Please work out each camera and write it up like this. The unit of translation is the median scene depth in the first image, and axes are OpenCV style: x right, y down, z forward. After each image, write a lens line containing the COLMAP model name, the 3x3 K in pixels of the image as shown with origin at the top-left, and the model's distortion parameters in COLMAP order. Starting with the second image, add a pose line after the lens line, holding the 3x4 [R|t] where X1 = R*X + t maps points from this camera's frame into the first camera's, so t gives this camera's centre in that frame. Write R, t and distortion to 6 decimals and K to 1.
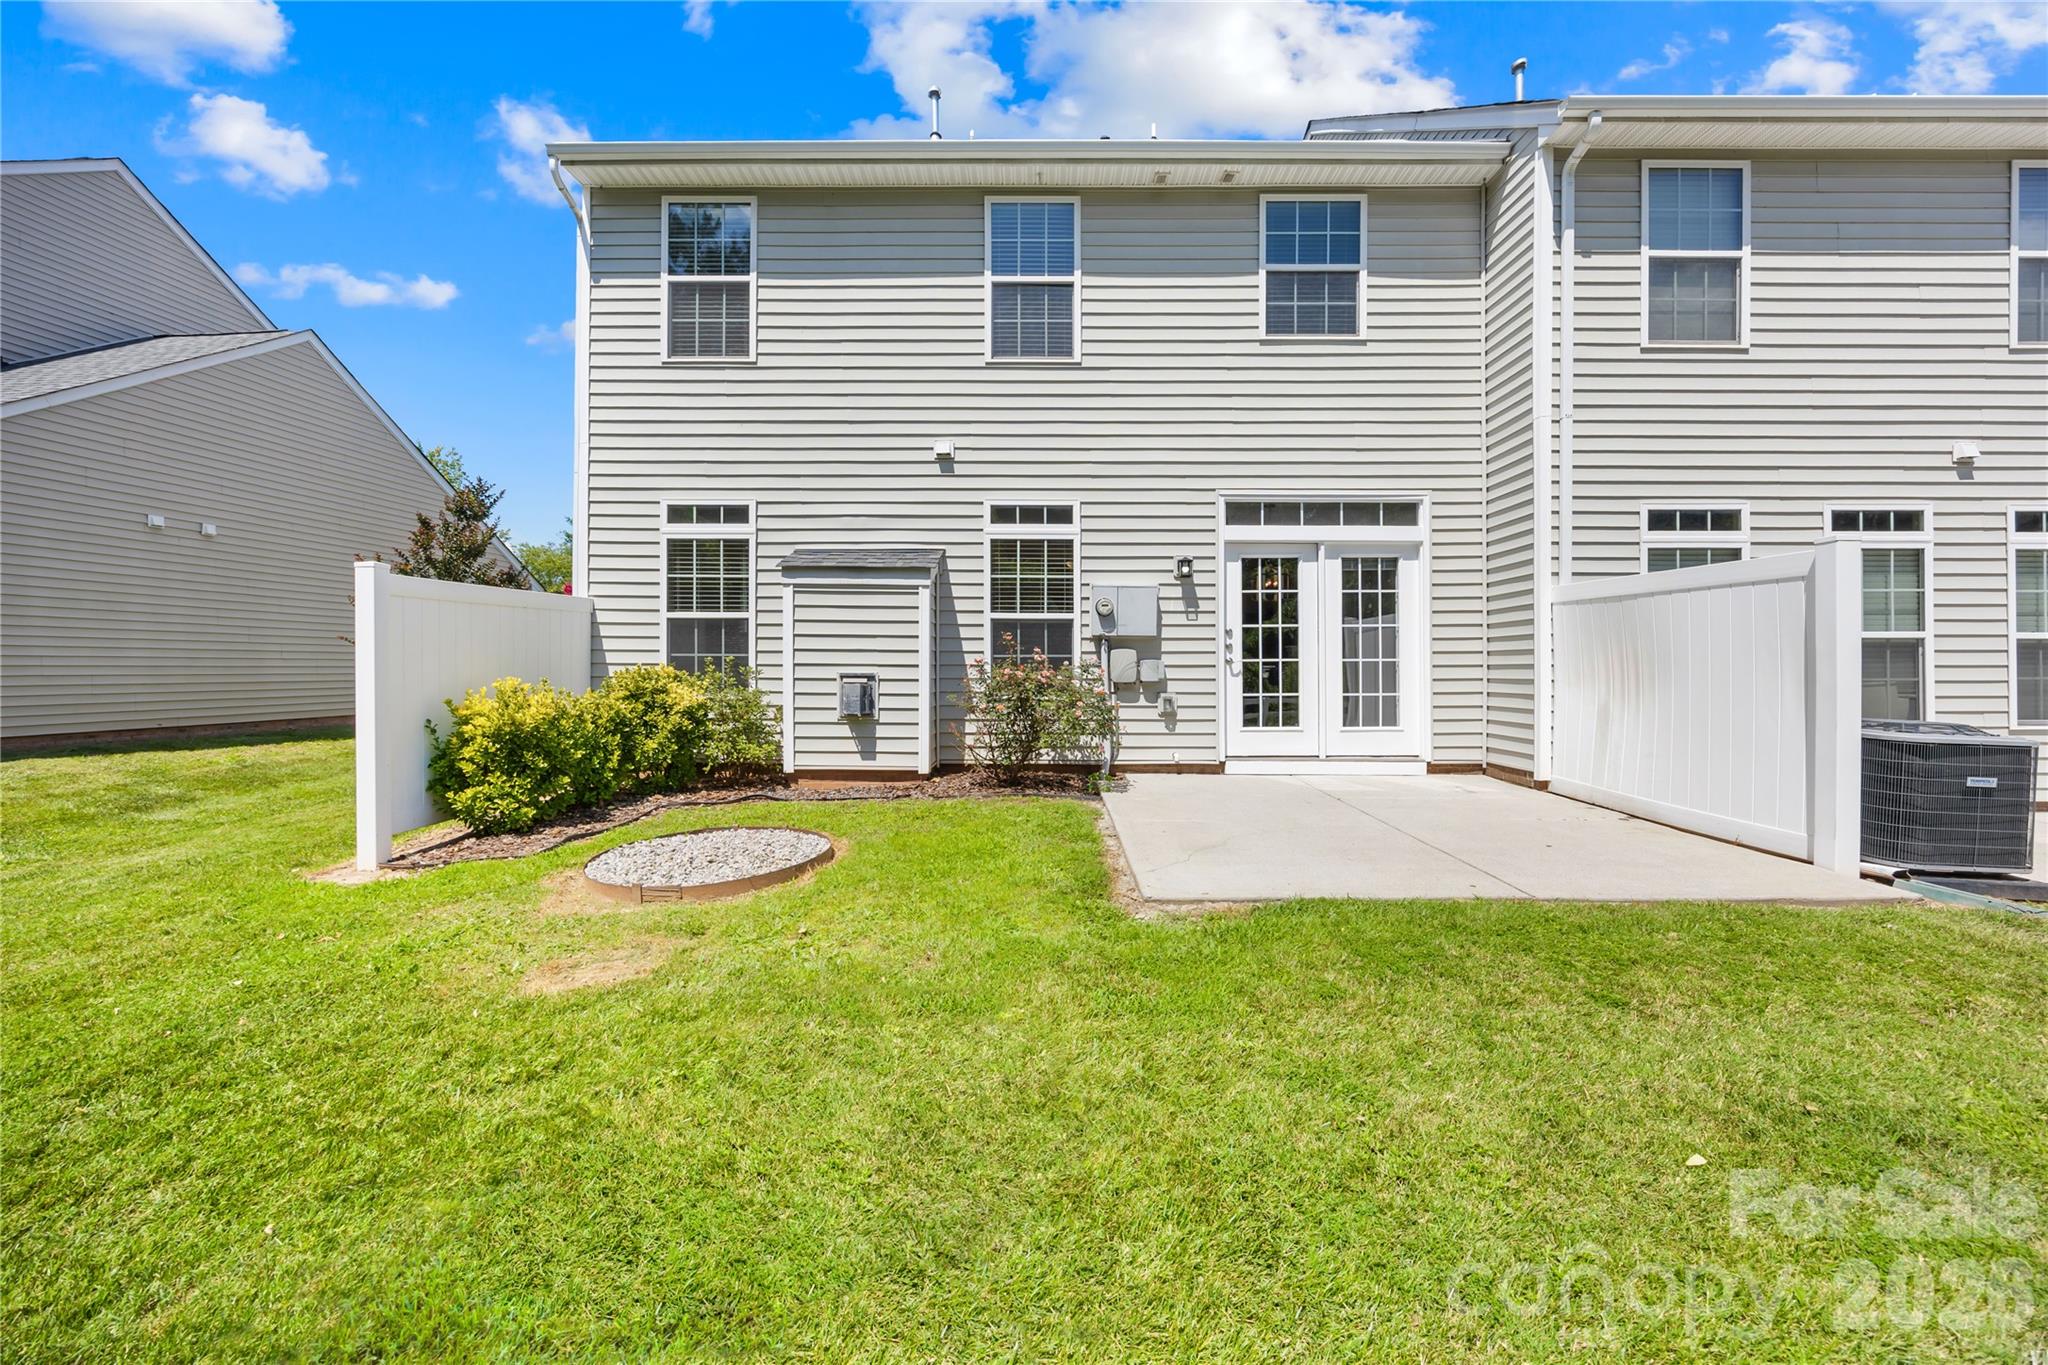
lens RADIAL K [[782.8, 0, 1022.3], [0, 782.8, 662.1], [0, 0, 1]] dist [0.002247, 0.000109]
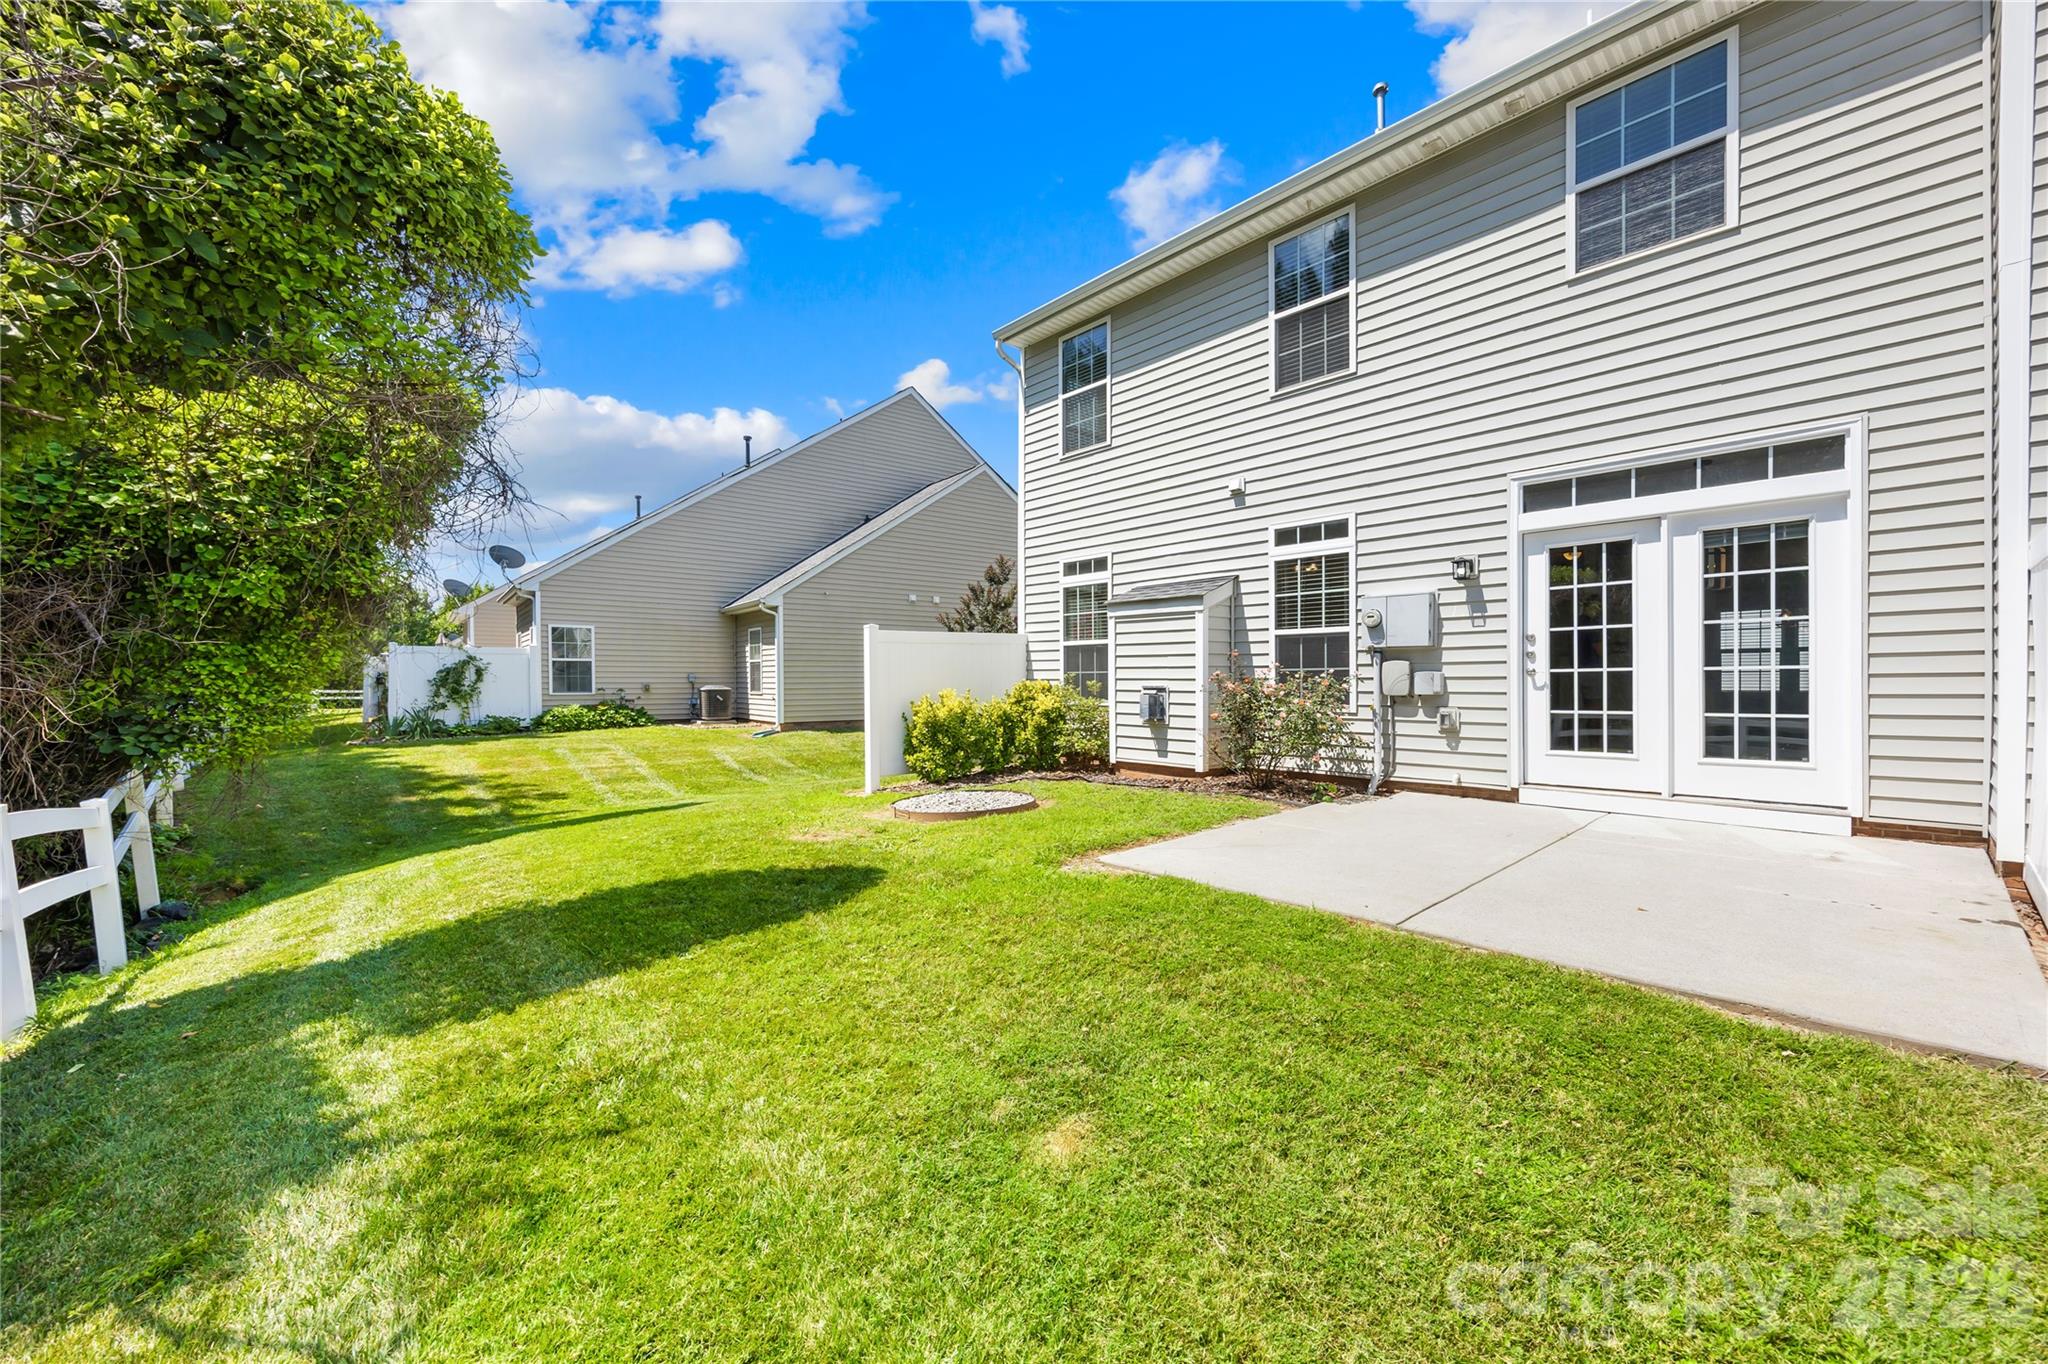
lens RADIAL K [[804.6, 0, 1024.0], [0, 804.6, 682.0], [0, 0, 1]] dist [0.012110, 0.000001]
pose [[0.674601, -0.004289, -0.738170, 0.543413], [0.010250, 0.999941, 0.003557, 0.001172], [0.738111, -0.009966, 0.674605, -0.001980]]
